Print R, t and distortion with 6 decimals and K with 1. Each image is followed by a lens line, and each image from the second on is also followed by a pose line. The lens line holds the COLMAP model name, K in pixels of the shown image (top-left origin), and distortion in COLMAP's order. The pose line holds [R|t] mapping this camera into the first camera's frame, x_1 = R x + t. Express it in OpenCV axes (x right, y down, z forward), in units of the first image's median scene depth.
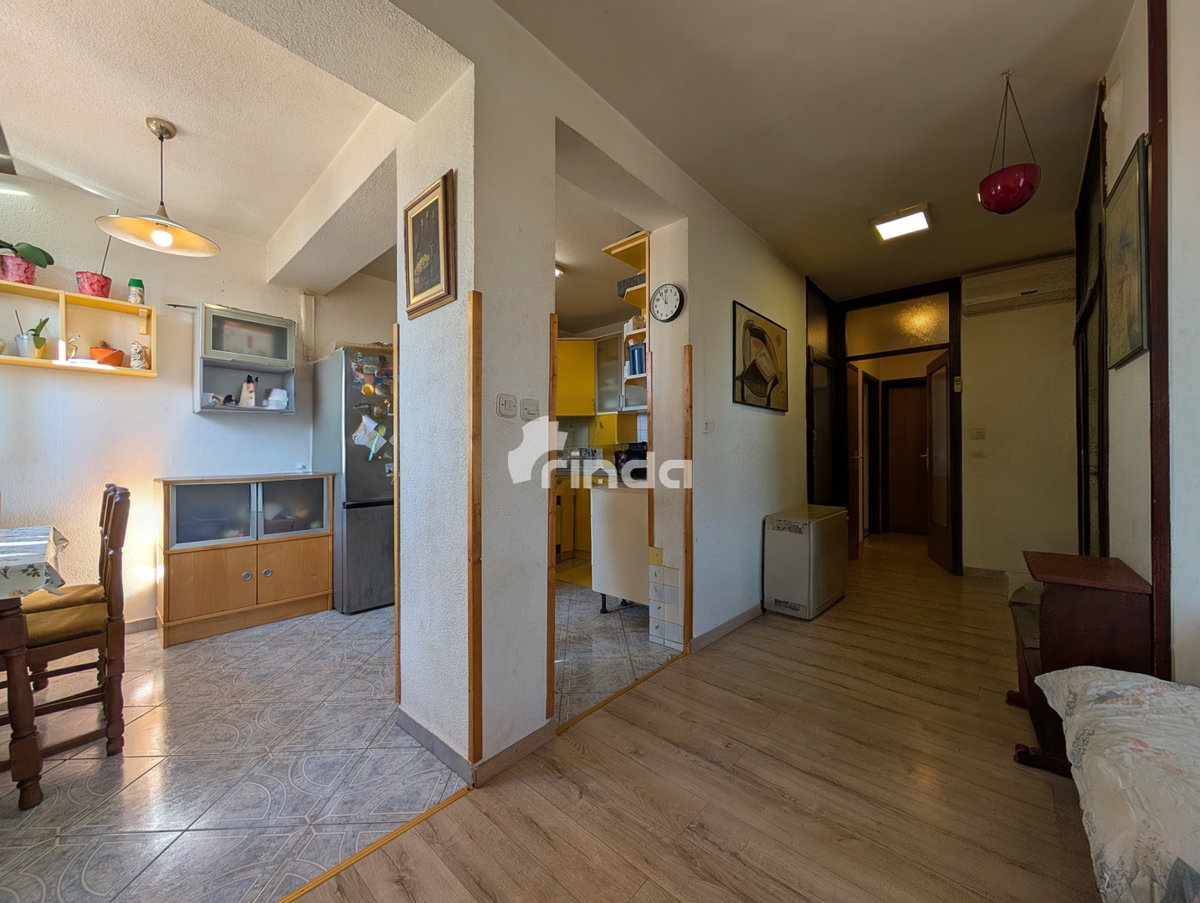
lens RADIAL K [[453.5, 0, 602.1], [0, 453.5, 454.2], [0, 0, 1]] dist [0.000428, -0.000135]
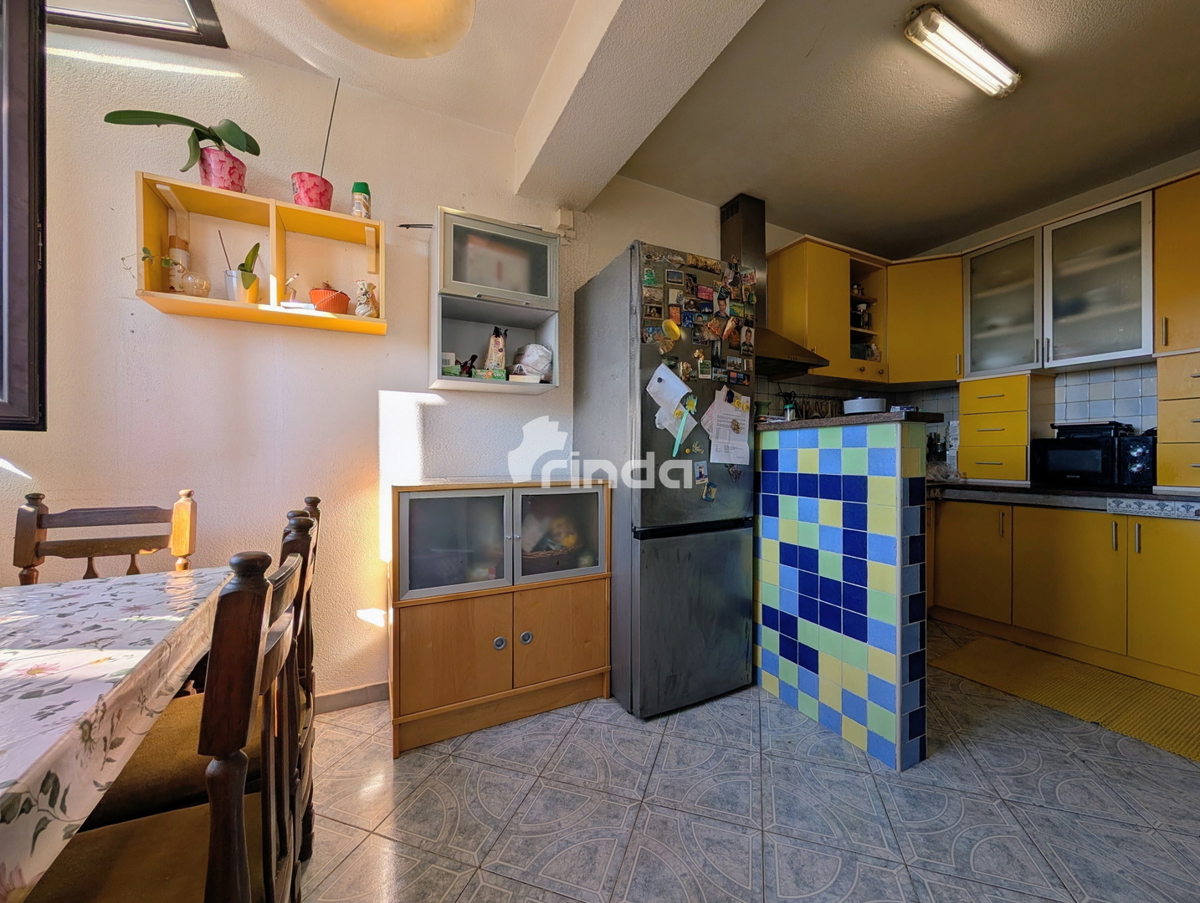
lens RADIAL K [[453.5, 0, 598.4], [0, 453.5, 454.2], [0, 0, 1]] dist [0.000428, -0.000135]
pose [[0.930360, 0.000609, -0.366647, -0.431856], [0.001974, 0.999976, 0.006672, 0.008134], [0.366642, -0.006932, 0.930336, 0.476224]]
